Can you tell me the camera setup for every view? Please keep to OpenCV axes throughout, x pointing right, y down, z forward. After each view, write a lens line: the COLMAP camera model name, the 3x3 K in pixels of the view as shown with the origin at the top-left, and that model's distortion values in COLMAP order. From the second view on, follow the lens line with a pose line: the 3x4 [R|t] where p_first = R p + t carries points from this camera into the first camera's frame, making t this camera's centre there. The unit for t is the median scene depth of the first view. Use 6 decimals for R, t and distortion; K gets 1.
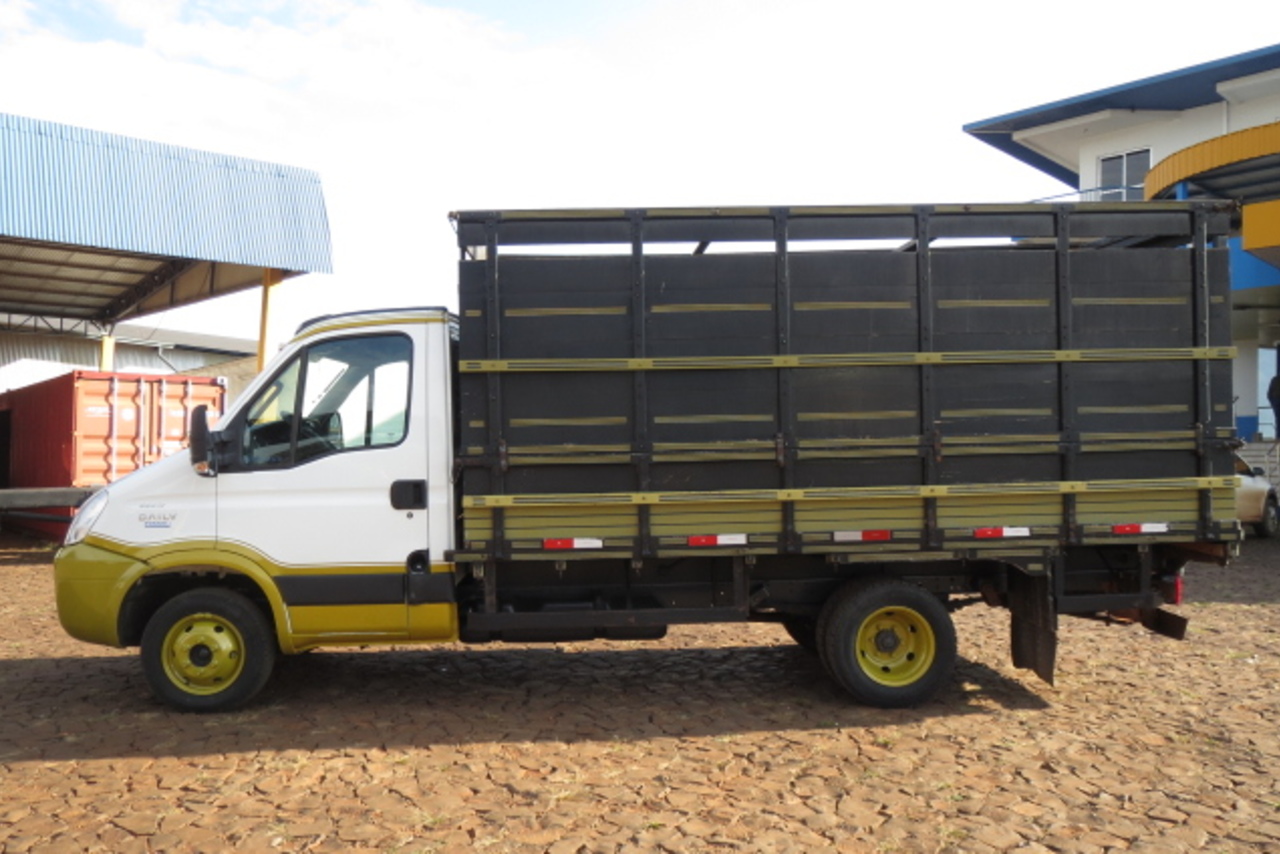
lens RADIAL K [[873.5, 0, 640.0], [0, 873.5, 427.0], [0, 0, 1]] dist [-0.031173, -0.000430]
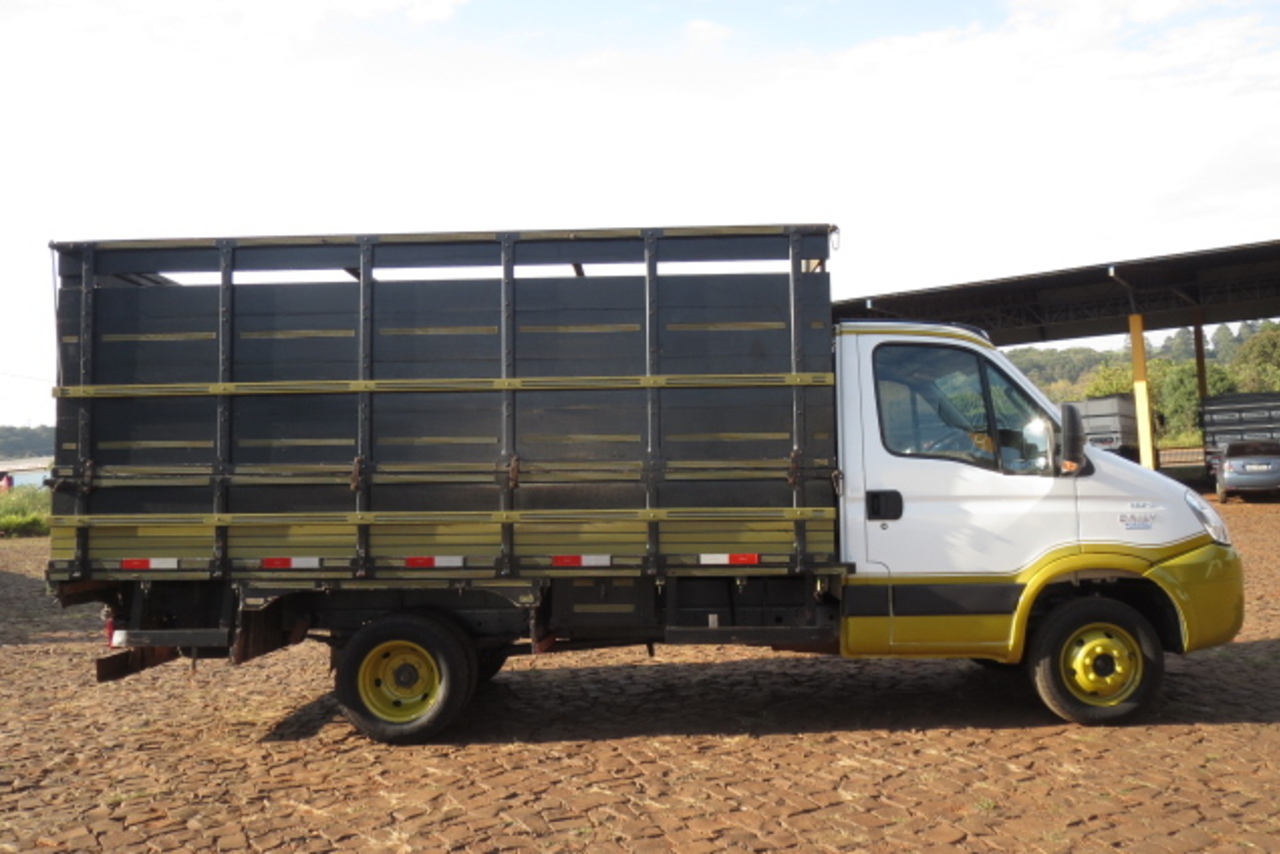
lens RADIAL K [[868.7, 0, 638.8], [0, 868.7, 400.7], [0, 0, 1]] dist [0.015243, 0.001826]
pose [[0.997877, 0.005058, -0.064937, 0.474044], [-0.008272, 0.998748, -0.049326, -0.010248], [0.064606, 0.049759, 0.996670, 0.010055]]
